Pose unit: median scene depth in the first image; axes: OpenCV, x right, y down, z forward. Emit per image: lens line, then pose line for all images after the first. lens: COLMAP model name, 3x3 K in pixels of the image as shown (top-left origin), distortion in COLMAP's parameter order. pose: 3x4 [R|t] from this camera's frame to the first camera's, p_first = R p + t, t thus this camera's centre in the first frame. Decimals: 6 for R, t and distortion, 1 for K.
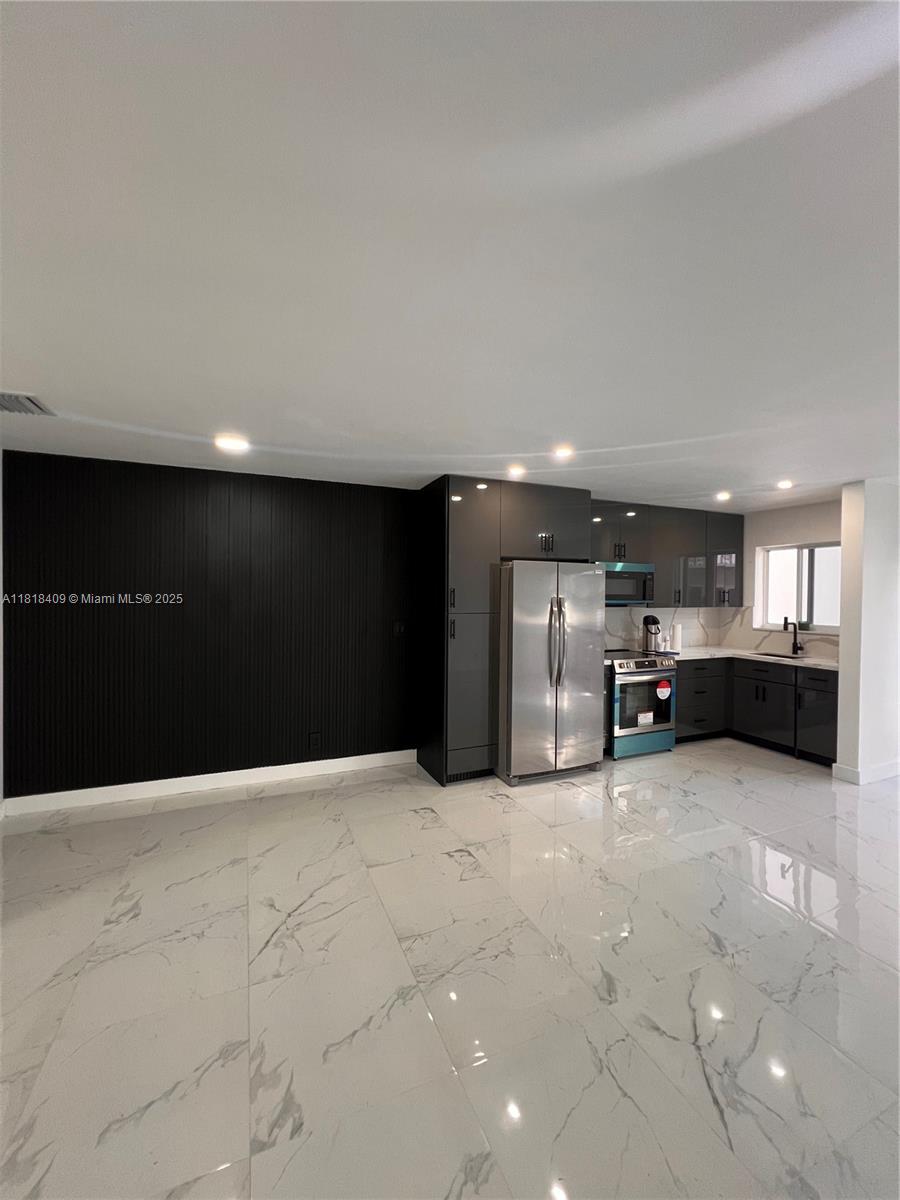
lens RADIAL K [[478.7, 0, 451.0], [0, 478.7, 600.4], [0, 0, 1]] dist [-0.004697, -0.000069]
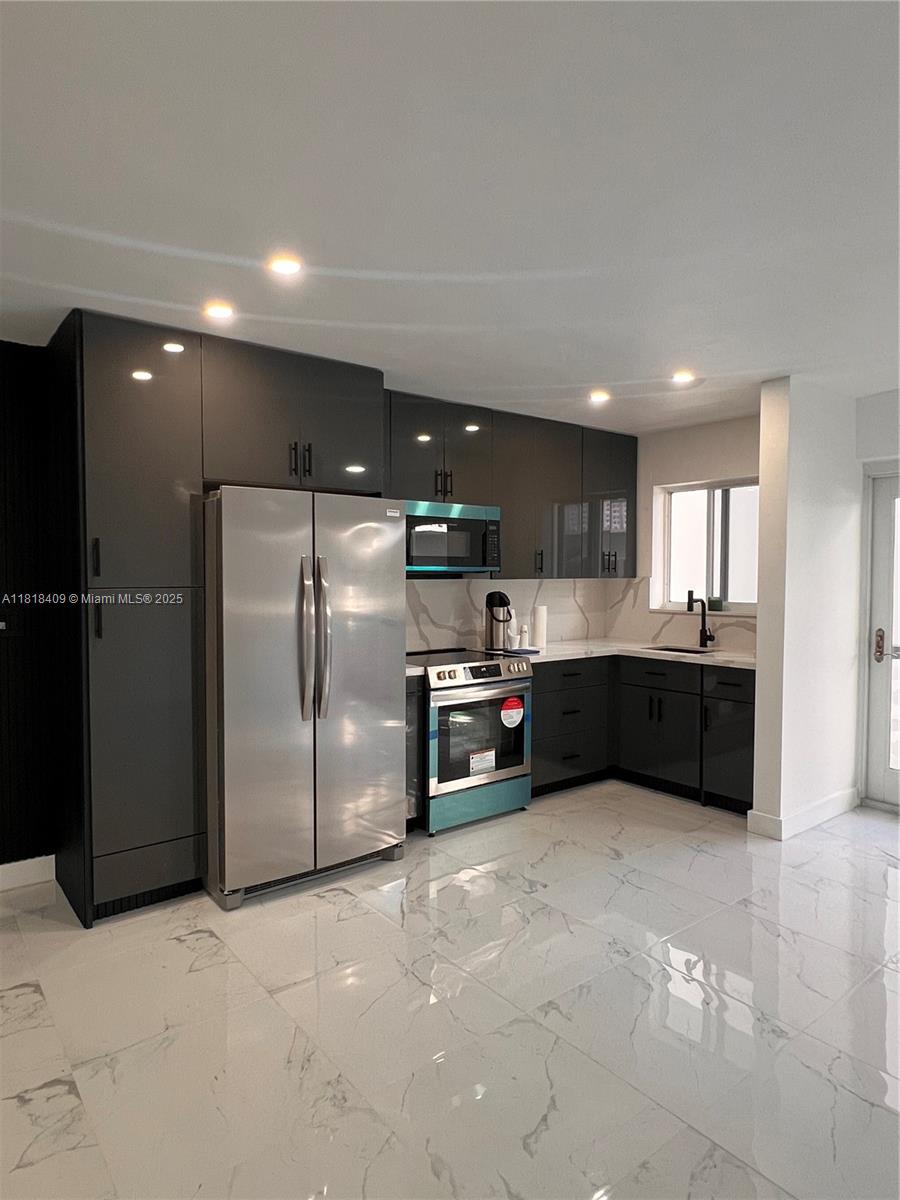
lens RADIAL K [[715.7, 0, 456.6], [0, 715.7, 598.8], [0, 0, 1]] dist [0.000181, -0.001931]
pose [[0.965479, -0.015640, 0.260010, 0.148380], [0.009758, 0.999667, 0.023896, 0.020895], [-0.260297, -0.020534, 0.965310, 0.146374]]
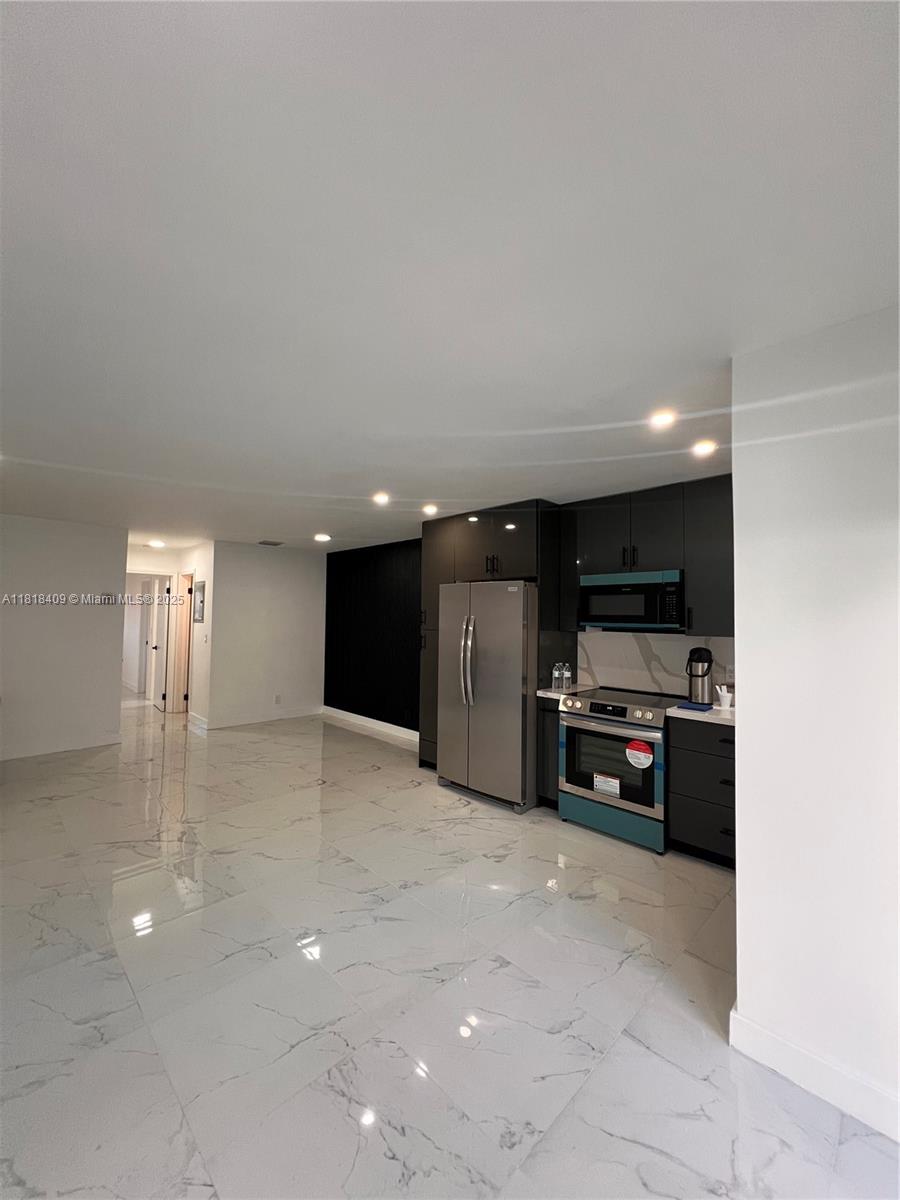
lens RADIAL K [[477.8, 0, 449.9], [0, 477.8, 605.1], [0, 0, 1]] dist [-0.007730, 0.000075]
pose [[0.366015, -0.027328, -0.930208, 1.036741], [-0.023528, 0.998977, -0.038606, 0.007750], [0.930312, 0.036016, 0.364998, 0.519557]]
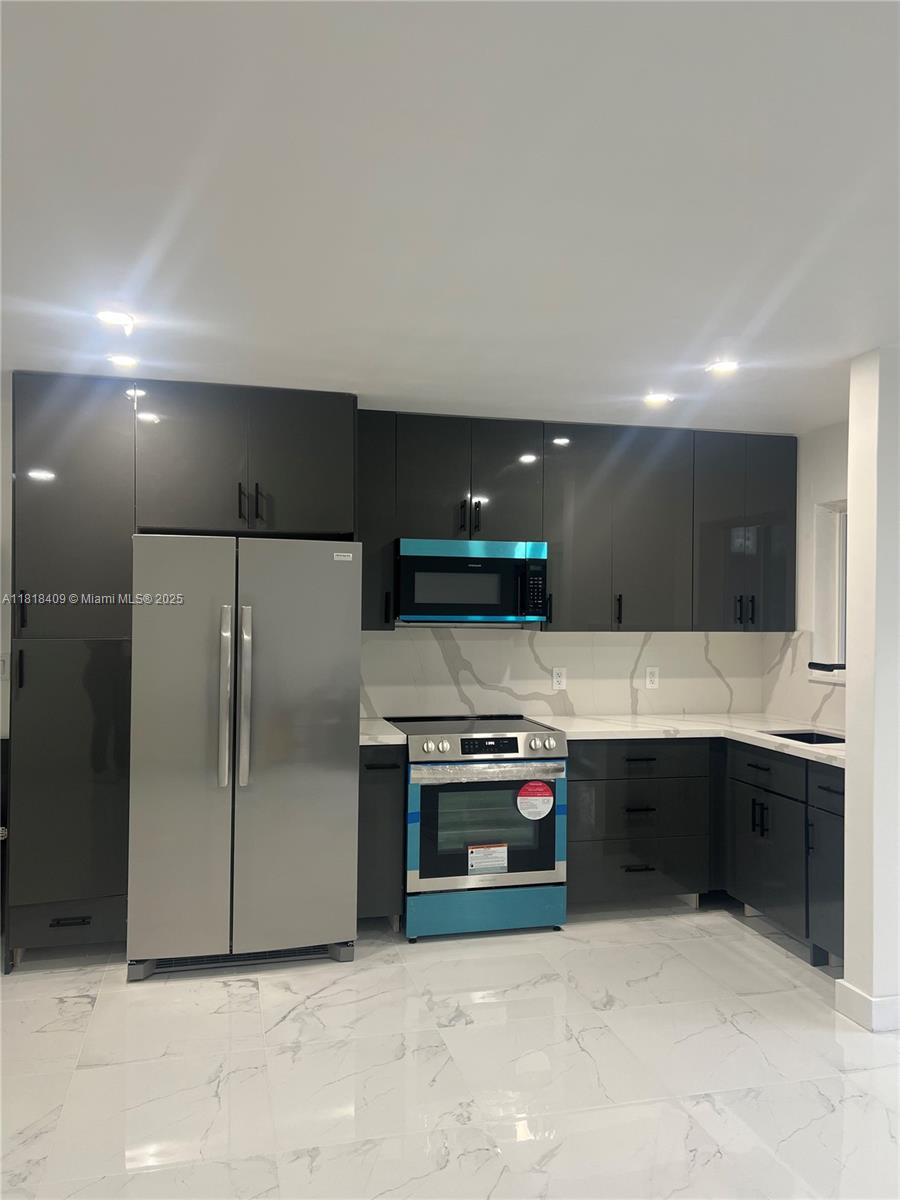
lens RADIAL K [[908.8, 0, 454.5], [0, 908.8, 589.5], [0, 0, 1]] dist [0.025995, -0.007686]
pose [[0.988409, 0.001043, -0.151811, 0.530699], [-0.006301, 0.999397, -0.034159, 0.005849], [0.151683, 0.034720, 0.987819, 0.072755]]
